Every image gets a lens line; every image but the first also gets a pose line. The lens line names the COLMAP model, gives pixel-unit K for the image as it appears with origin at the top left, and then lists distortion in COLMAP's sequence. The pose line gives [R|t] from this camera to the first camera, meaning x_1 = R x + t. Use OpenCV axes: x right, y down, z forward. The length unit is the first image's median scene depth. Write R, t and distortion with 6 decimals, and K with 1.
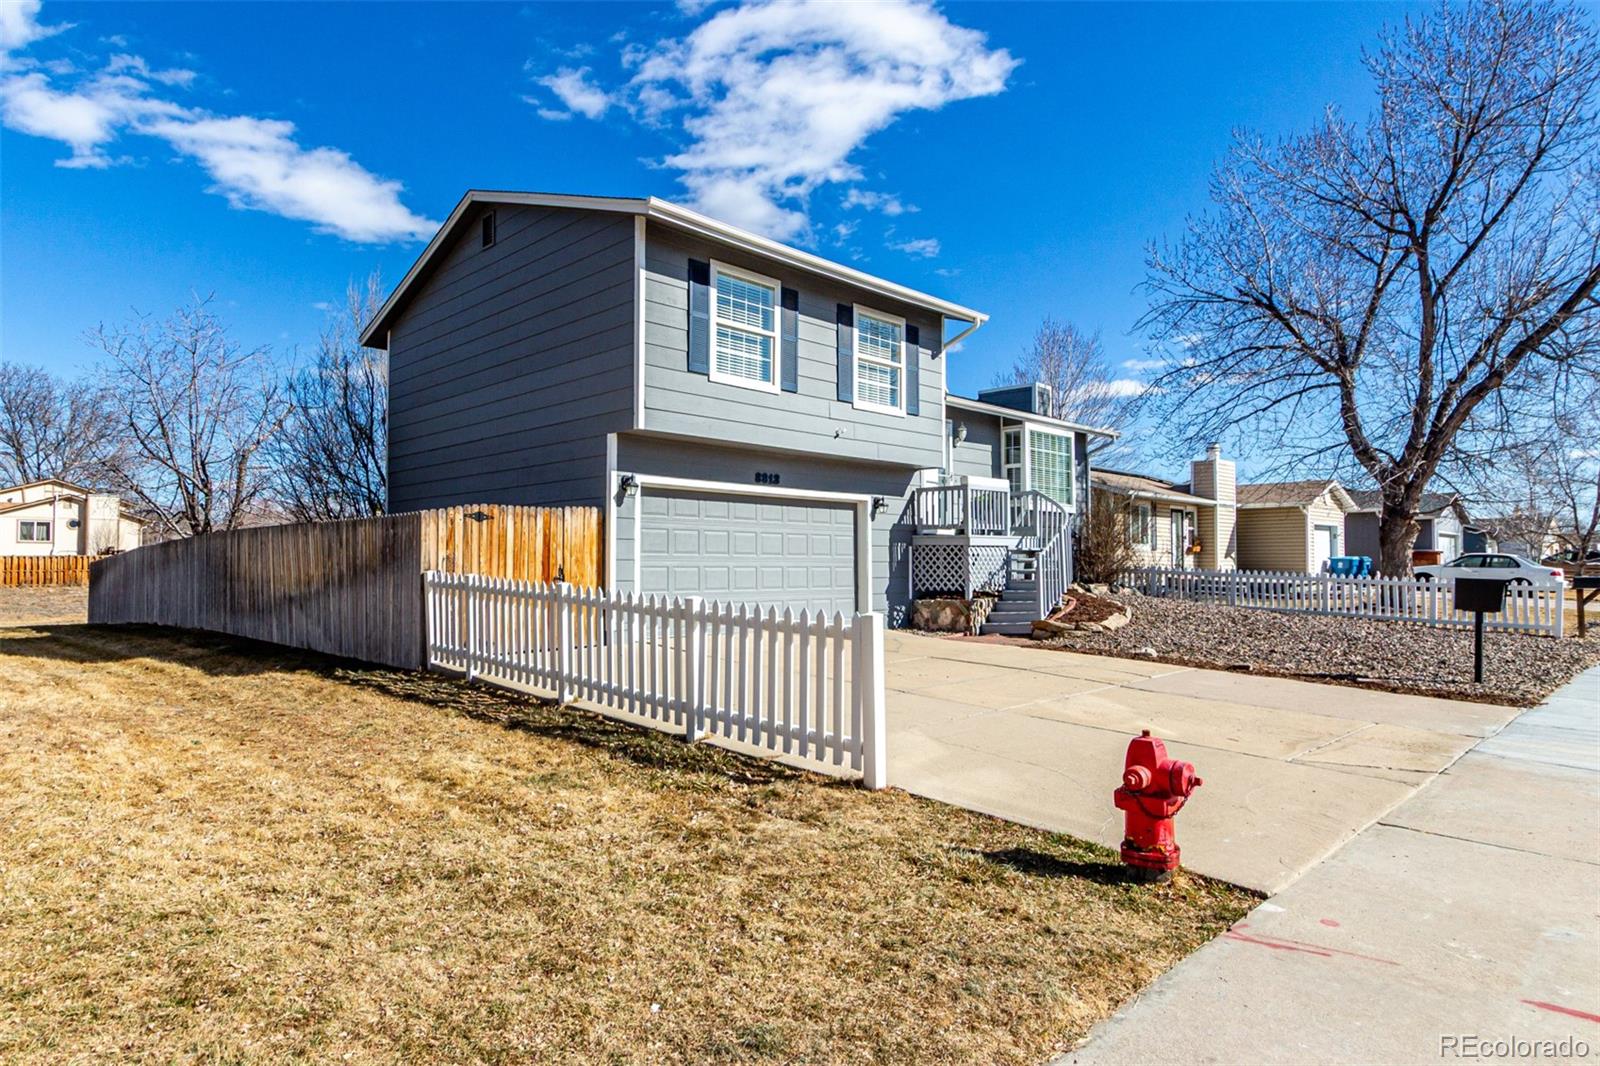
lens RADIAL K [[743.3, 0, 808.3], [0, 743.3, 539.8], [0, 0, 1]] dist [0.002167, -0.000531]
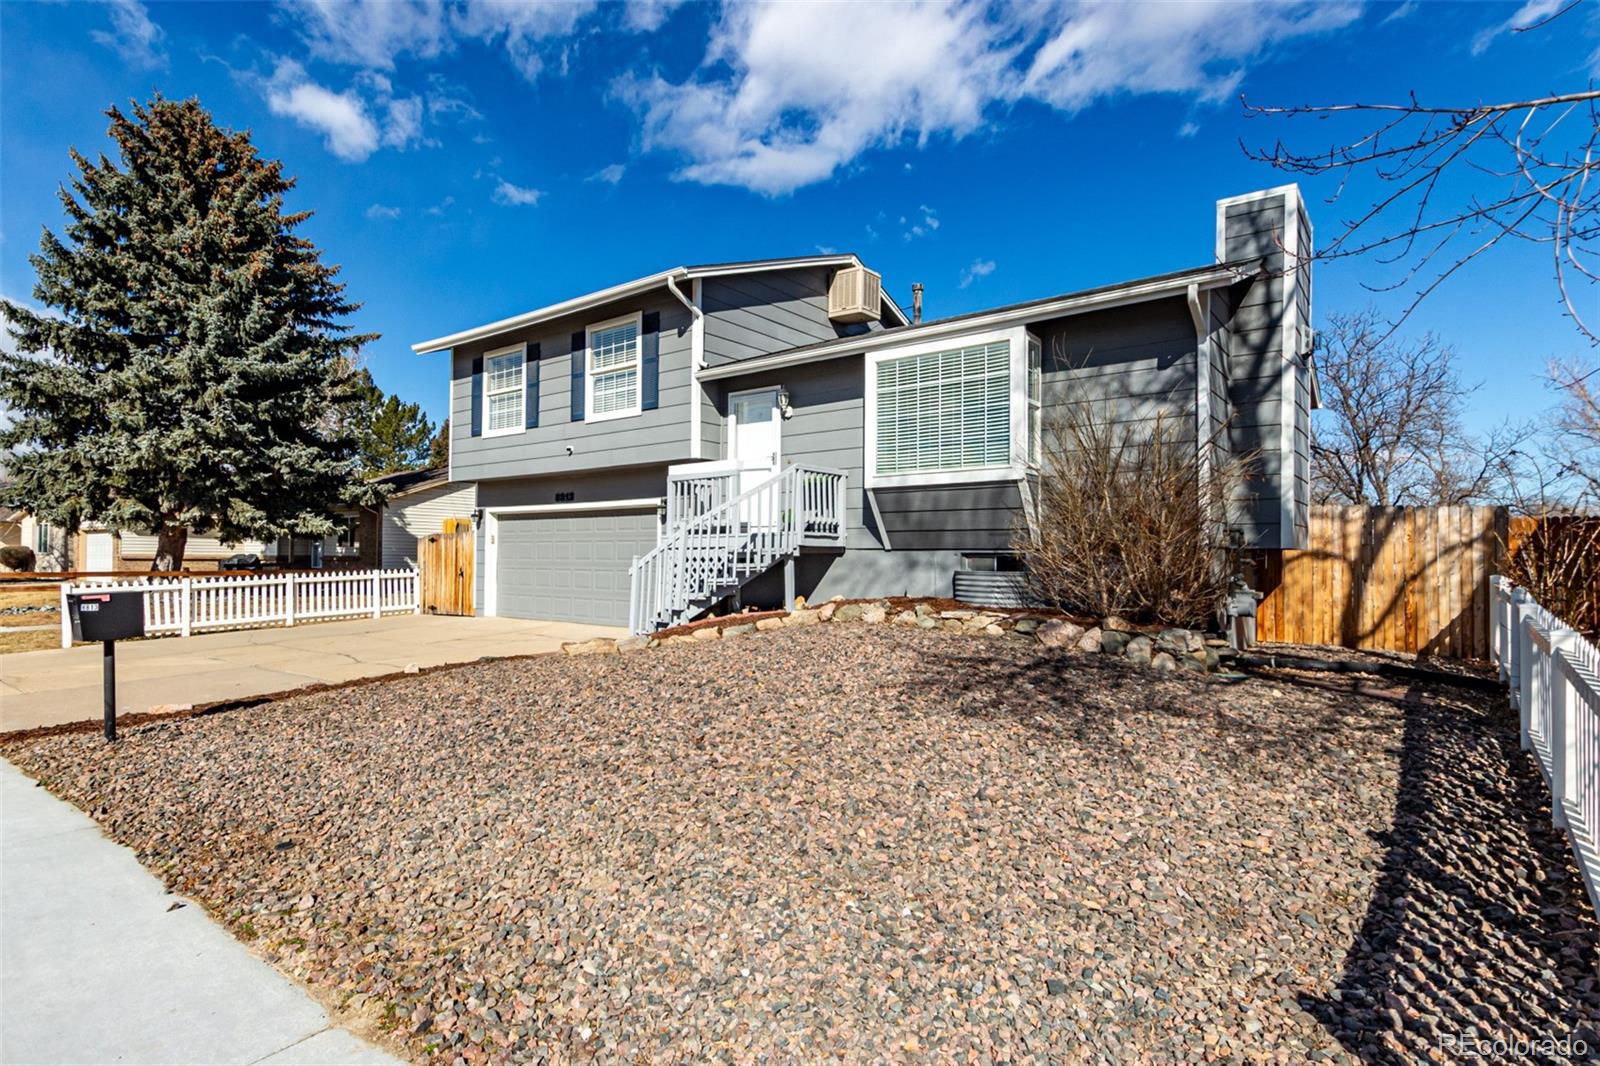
lens RADIAL K [[760.1, 0, 811.4], [0, 760.1, 508.0], [0, 0, 1]] dist [0.000599, -0.000010]
pose [[0.248480, -0.062915, -0.966592, 1.203287], [0.023611, 0.997985, -0.058889, 0.016808], [0.968349, -0.008190, 0.249465, 1.053414]]
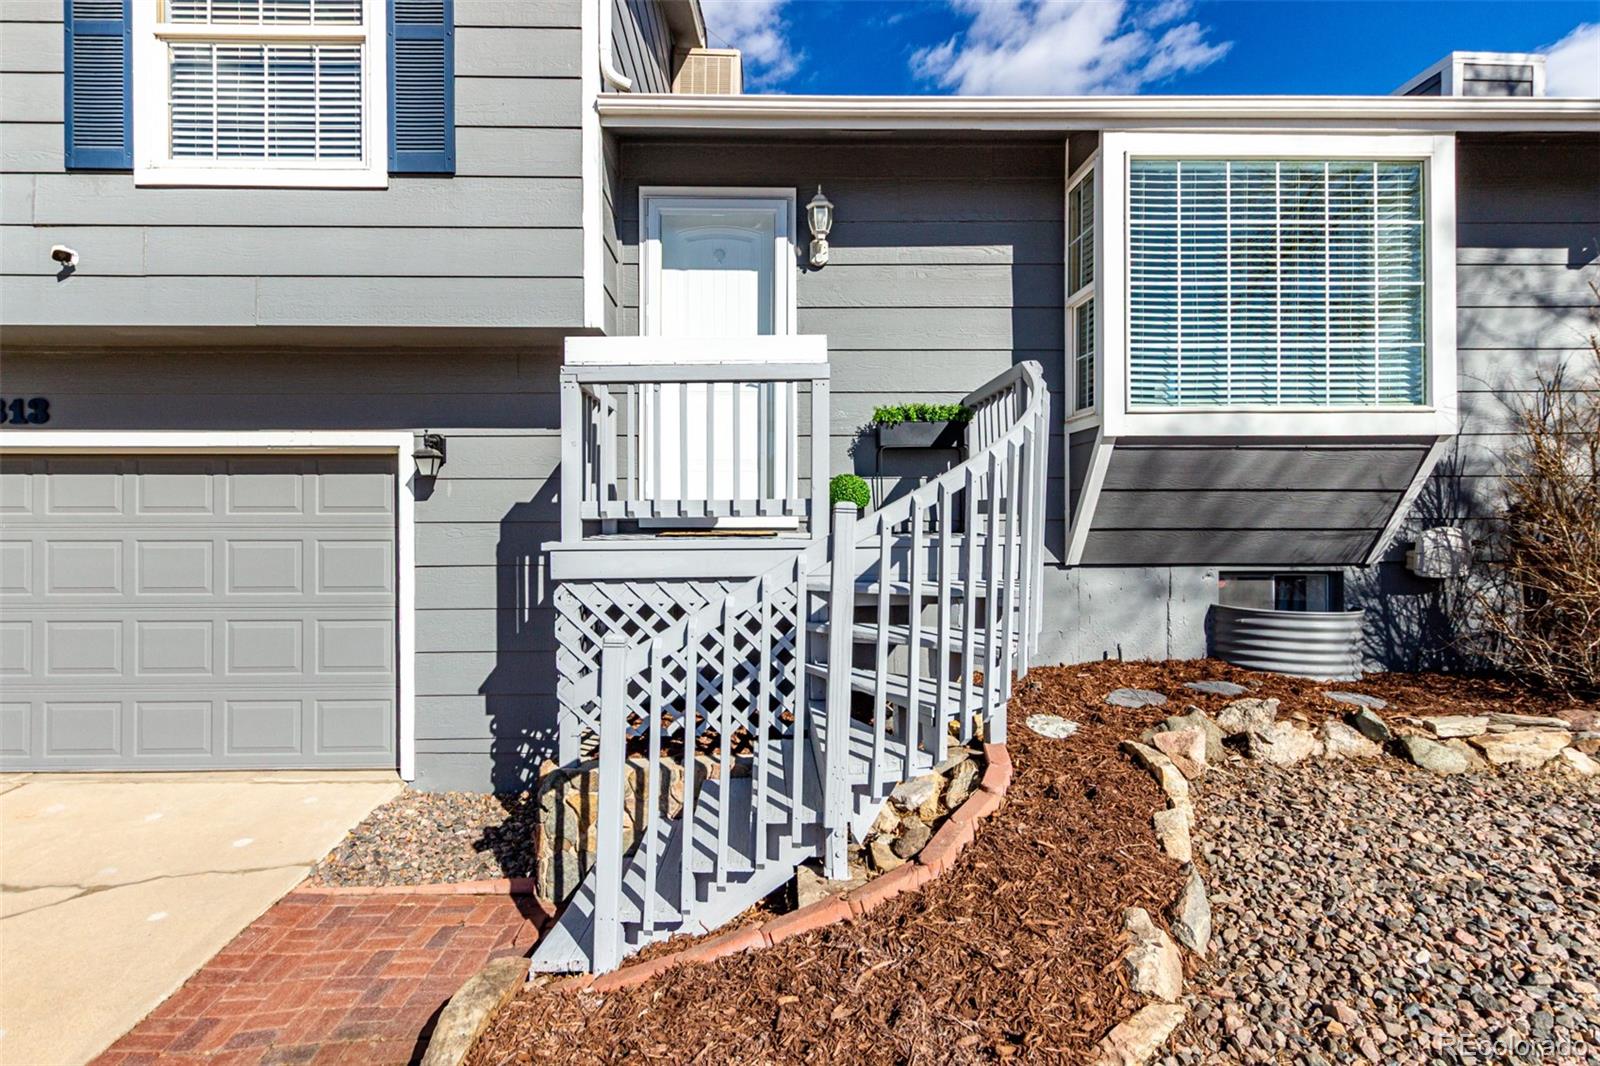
lens RADIAL K [[743.3, 0, 808.3], [0, 743.3, 539.8], [0, 0, 1]] dist [0.002167, -0.000531]
pose [[0.777712, -0.009148, -0.628554, 0.524788], [0.024048, 0.999595, 0.015207, -0.007625], [0.628160, -0.026942, 0.777617, 0.931713]]
